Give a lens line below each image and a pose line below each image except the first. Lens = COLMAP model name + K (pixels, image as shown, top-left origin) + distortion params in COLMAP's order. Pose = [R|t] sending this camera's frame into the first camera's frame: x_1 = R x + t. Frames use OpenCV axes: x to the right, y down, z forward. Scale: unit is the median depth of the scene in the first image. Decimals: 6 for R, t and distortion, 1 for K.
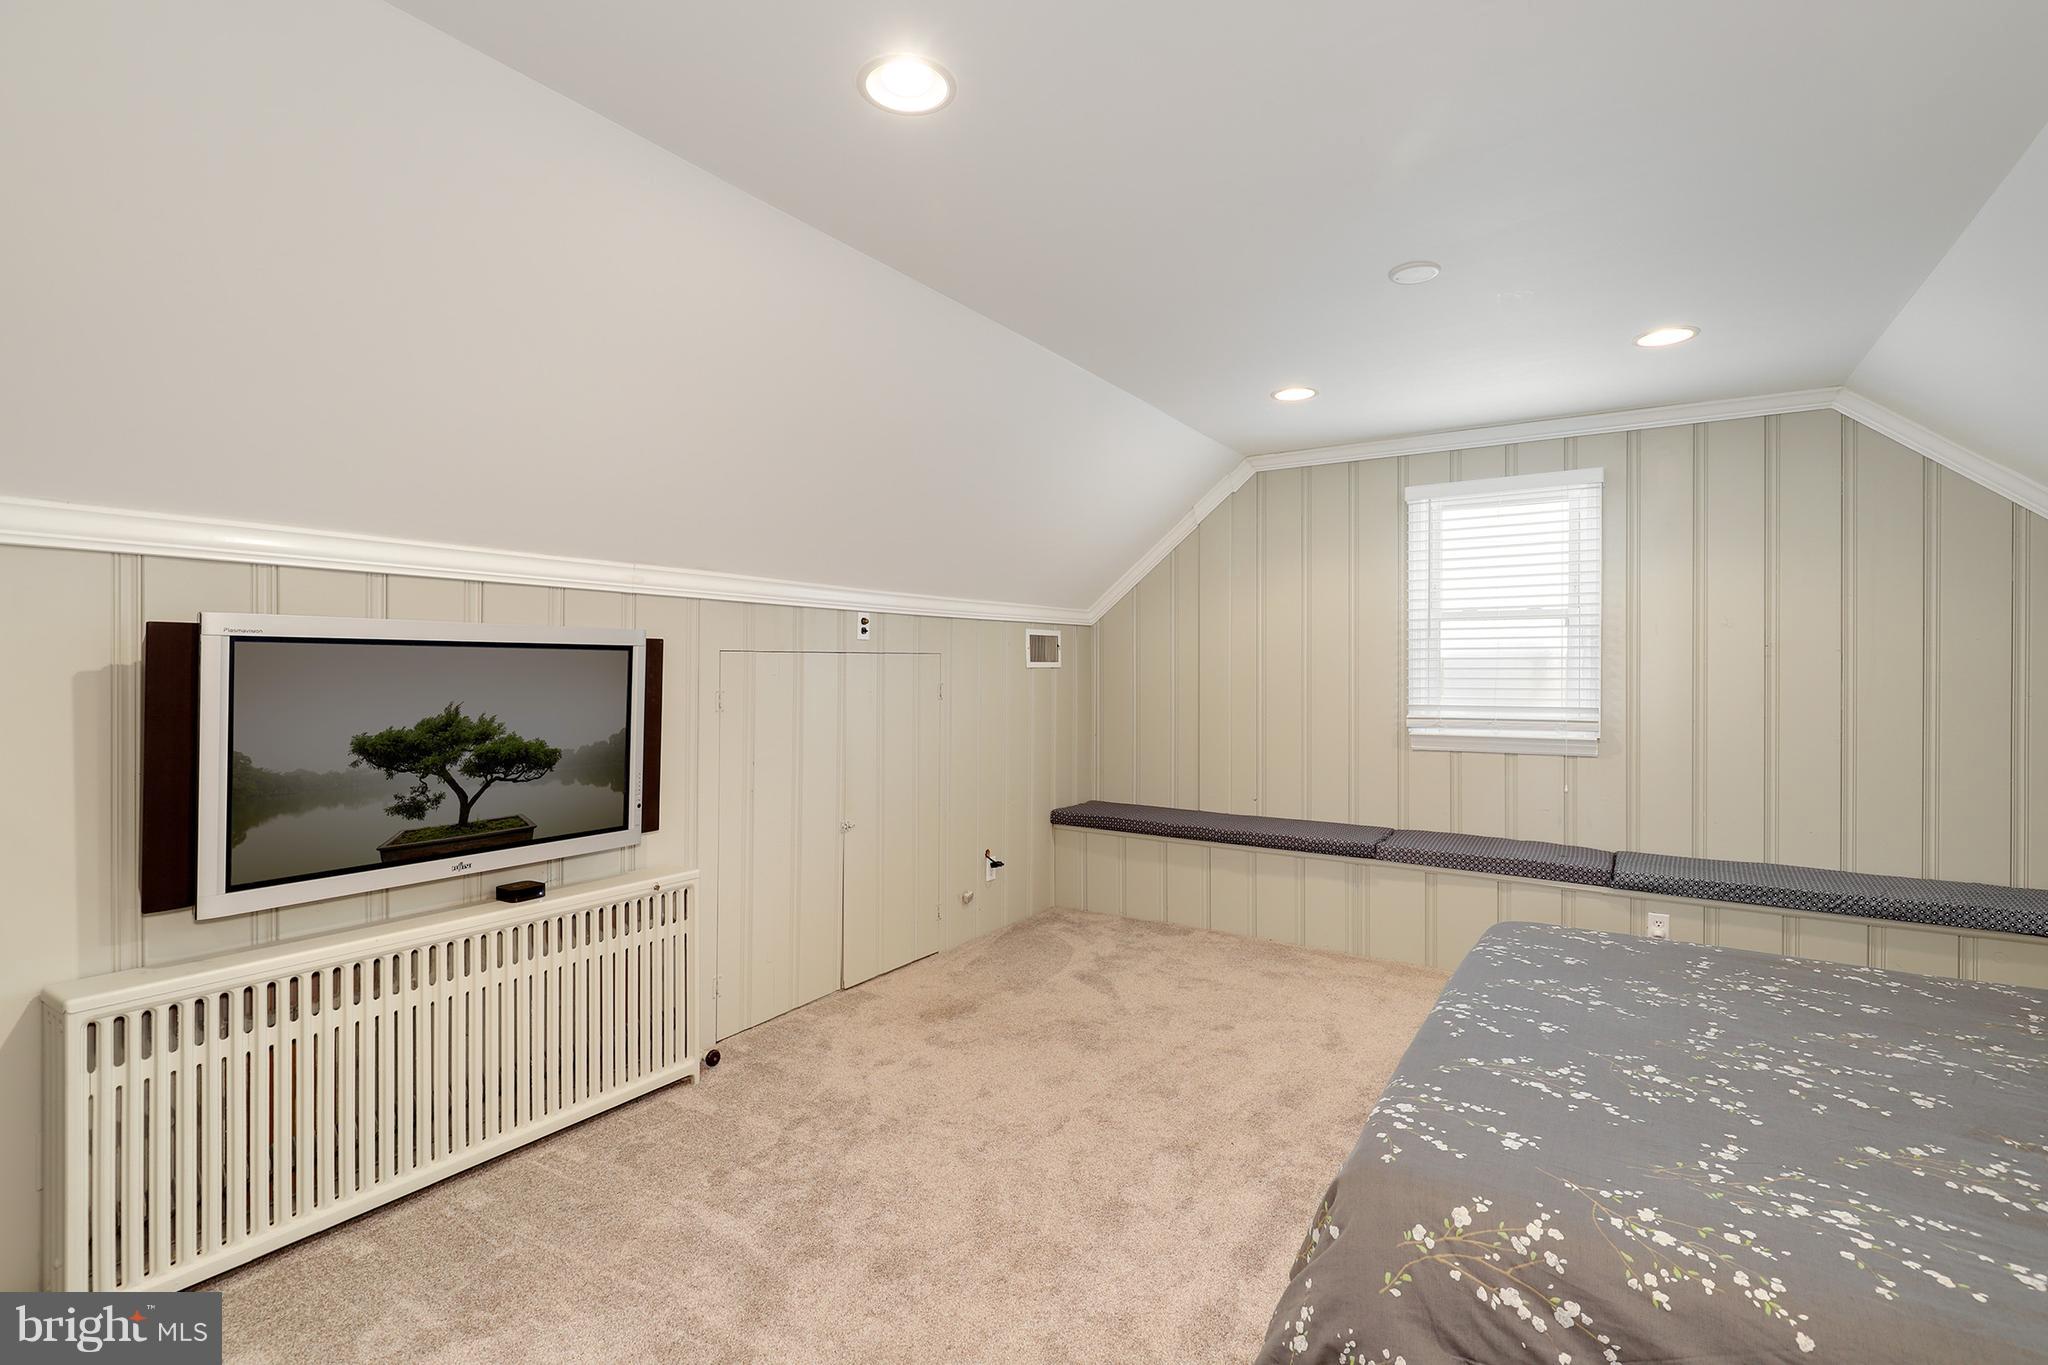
lens RADIAL K [[935.3, 0, 1026.2], [0, 935.3, 669.0], [0, 0, 1]] dist [0.001701, 0.000699]
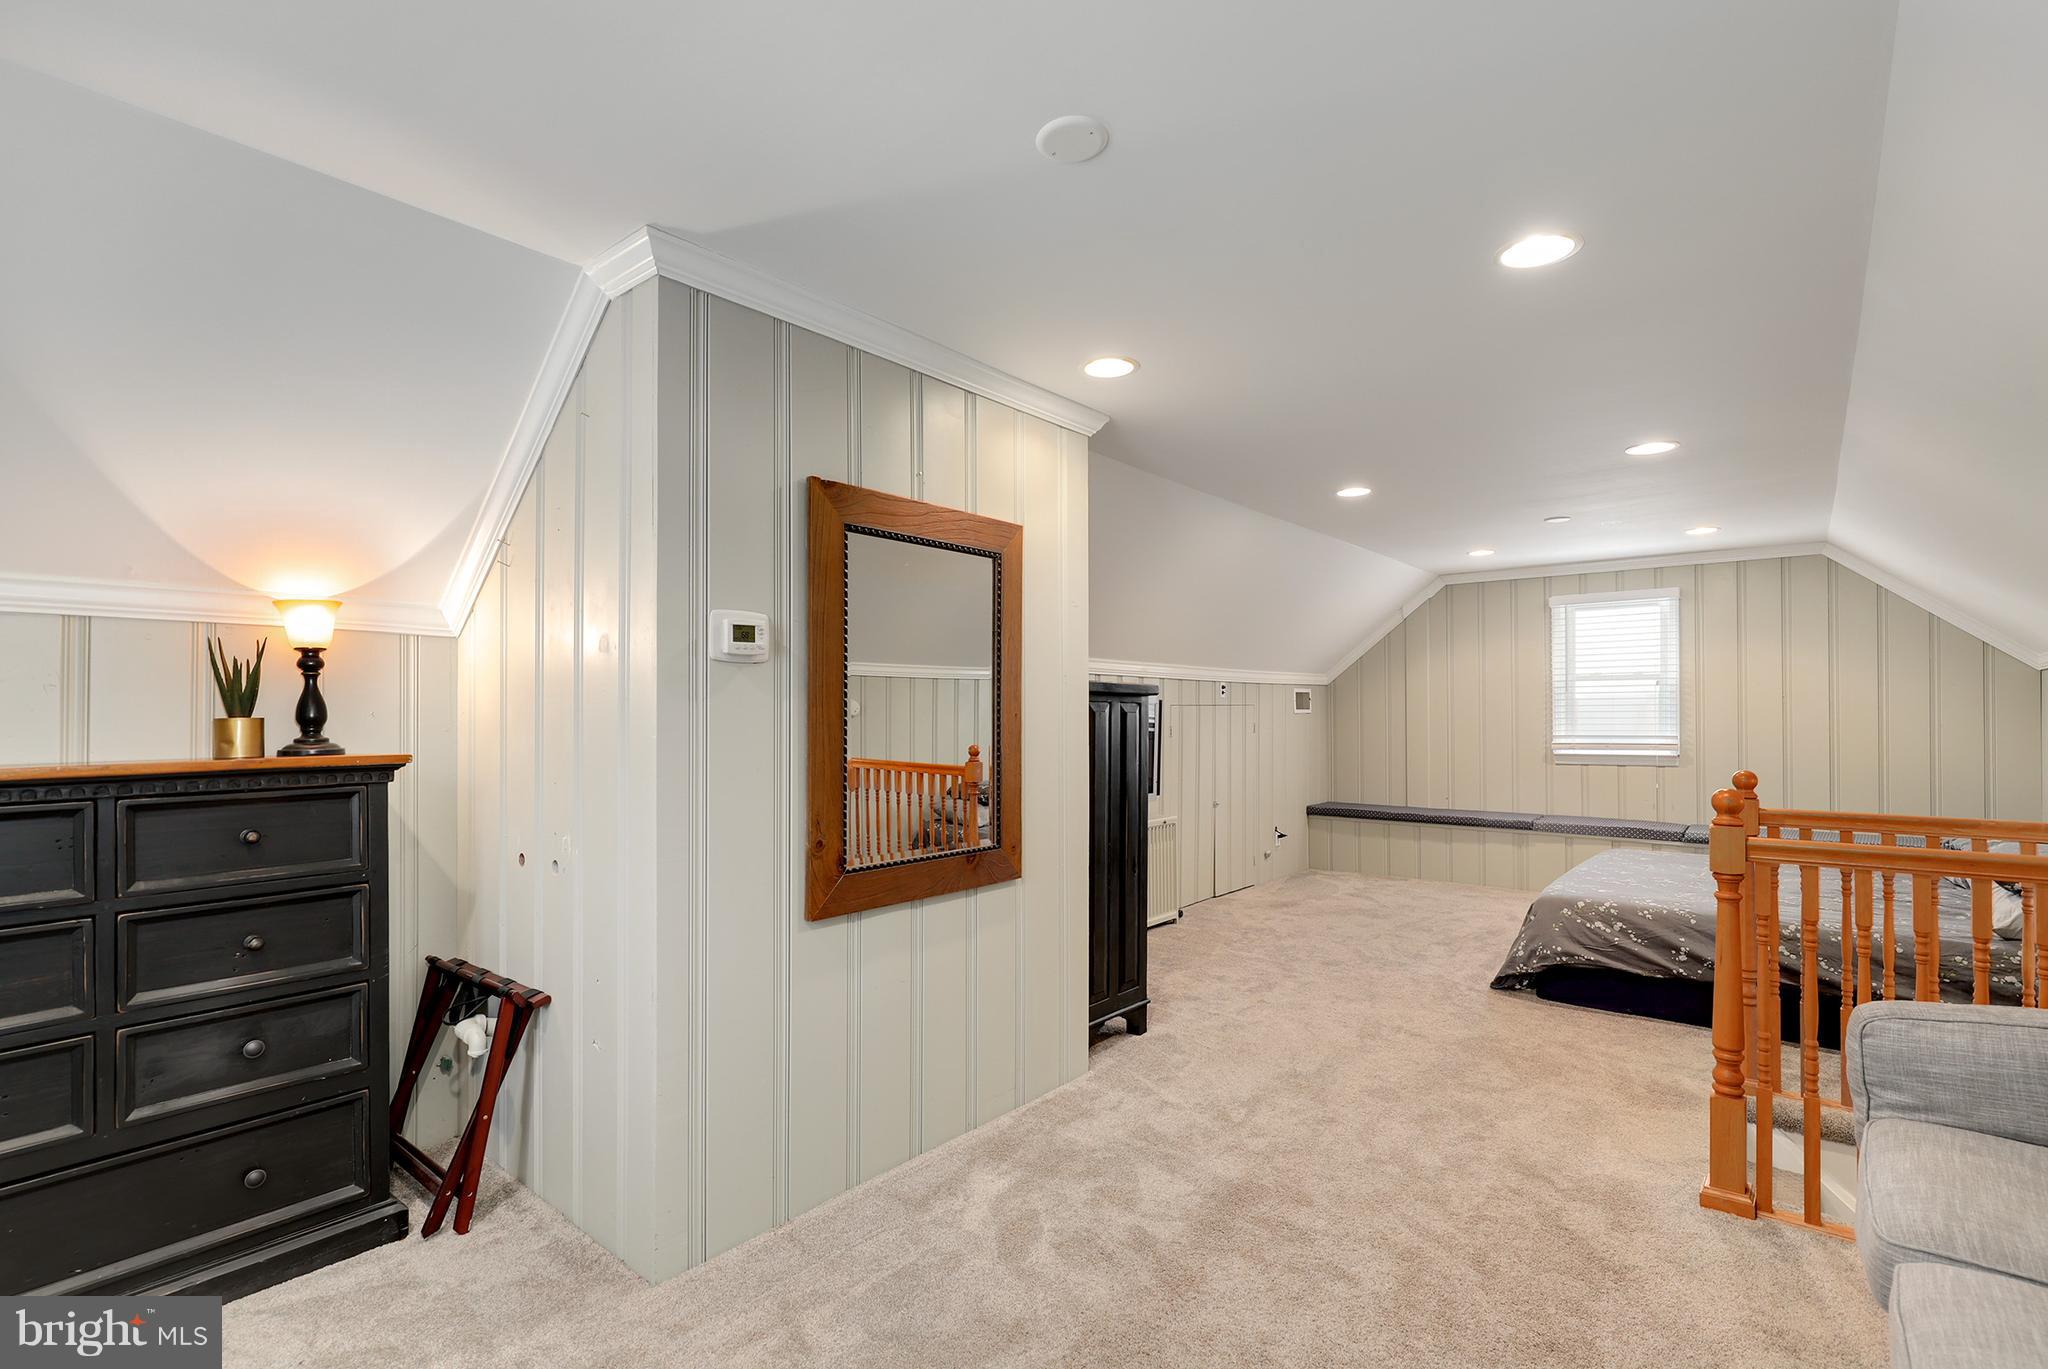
lens RADIAL K [[930.7, 0, 1029.2], [0, 930.7, 703.3], [0, 0, 1]] dist [0.000199, -0.000268]
pose [[0.993147, -0.006486, -0.116689, -0.310322], [0.004992, 0.999902, -0.013093, 0.000635], [0.116762, 0.012420, 0.993082, -0.720666]]
